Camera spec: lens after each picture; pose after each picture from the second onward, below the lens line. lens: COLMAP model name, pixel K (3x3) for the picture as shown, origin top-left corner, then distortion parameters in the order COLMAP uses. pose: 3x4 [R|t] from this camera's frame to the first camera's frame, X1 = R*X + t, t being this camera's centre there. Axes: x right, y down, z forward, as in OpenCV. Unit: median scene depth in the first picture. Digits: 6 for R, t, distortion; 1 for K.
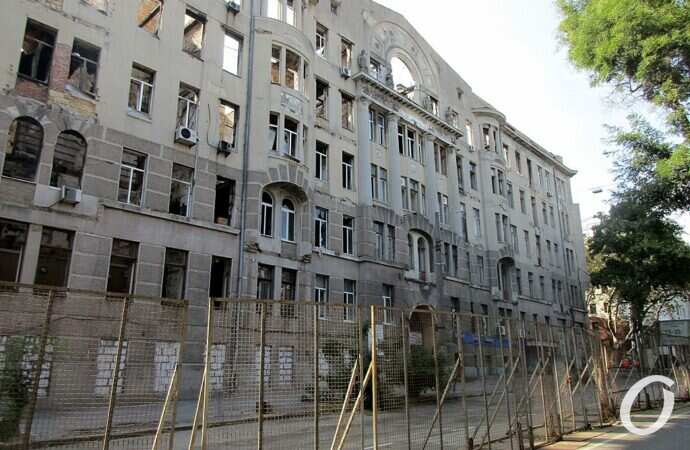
lens RADIAL K [[519.6, 0, 353.5], [0, 519.6, 224.0], [0, 0, 1]] dist [0.001761, 0.001644]
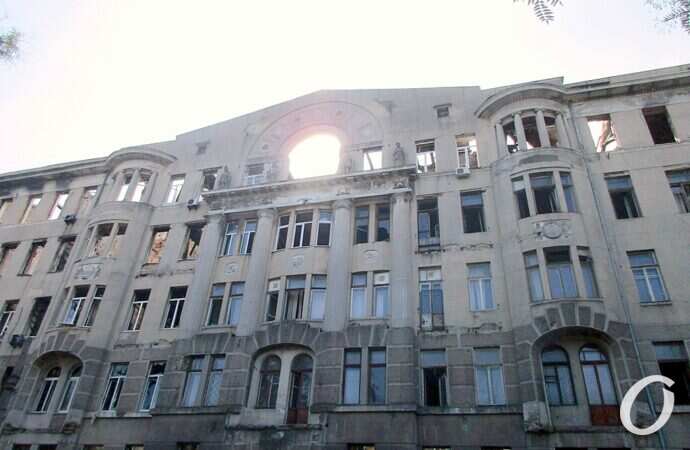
lens RADIAL K [[519.6, 0, 353.5], [0, 519.6, 224.0], [0, 0, 1]] dist [0.001761, 0.001644]
pose [[0.466793, -0.461330, -0.754506, 0.828990], [0.193420, 0.885761, -0.421919, 0.193148], [0.862956, 0.051013, 0.502698, 0.817996]]
